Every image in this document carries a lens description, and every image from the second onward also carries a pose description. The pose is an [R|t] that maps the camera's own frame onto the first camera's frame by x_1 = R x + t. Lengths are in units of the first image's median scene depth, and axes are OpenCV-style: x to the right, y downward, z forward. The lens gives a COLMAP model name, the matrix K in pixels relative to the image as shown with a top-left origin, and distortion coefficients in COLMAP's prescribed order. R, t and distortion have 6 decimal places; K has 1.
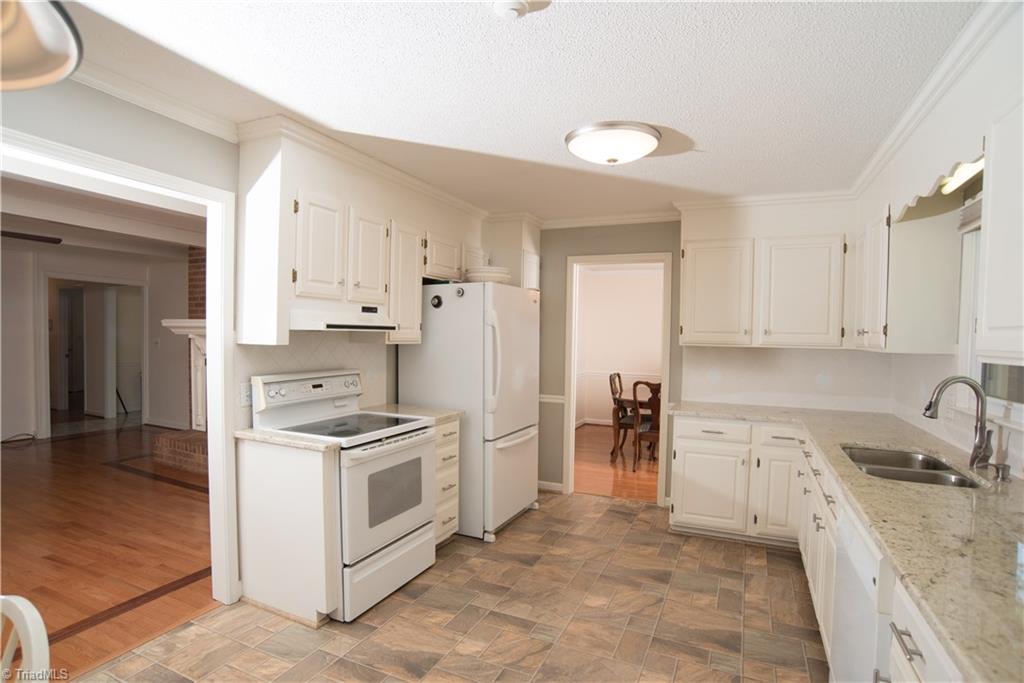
lens RADIAL K [[517.8, 0, 517.9], [0, 517.8, 345.9], [0, 0, 1]] dist [-0.056422, 0.011179]
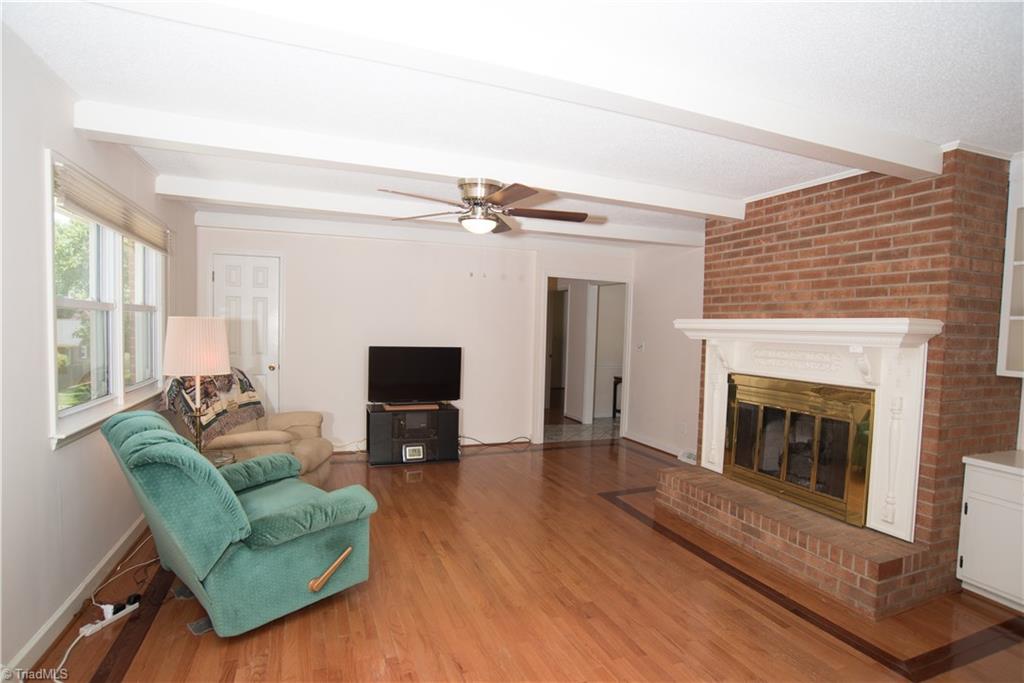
lens RADIAL K [[517.8, 0, 508.7], [0, 517.8, 346.6], [0, 0, 1]] dist [-0.056422, 0.011179]
pose [[0.717577, 0.033984, -0.695650, -0.326896], [-0.036843, 0.999263, 0.010812, -0.009898], [0.695505, 0.017871, 0.718299, 0.255349]]
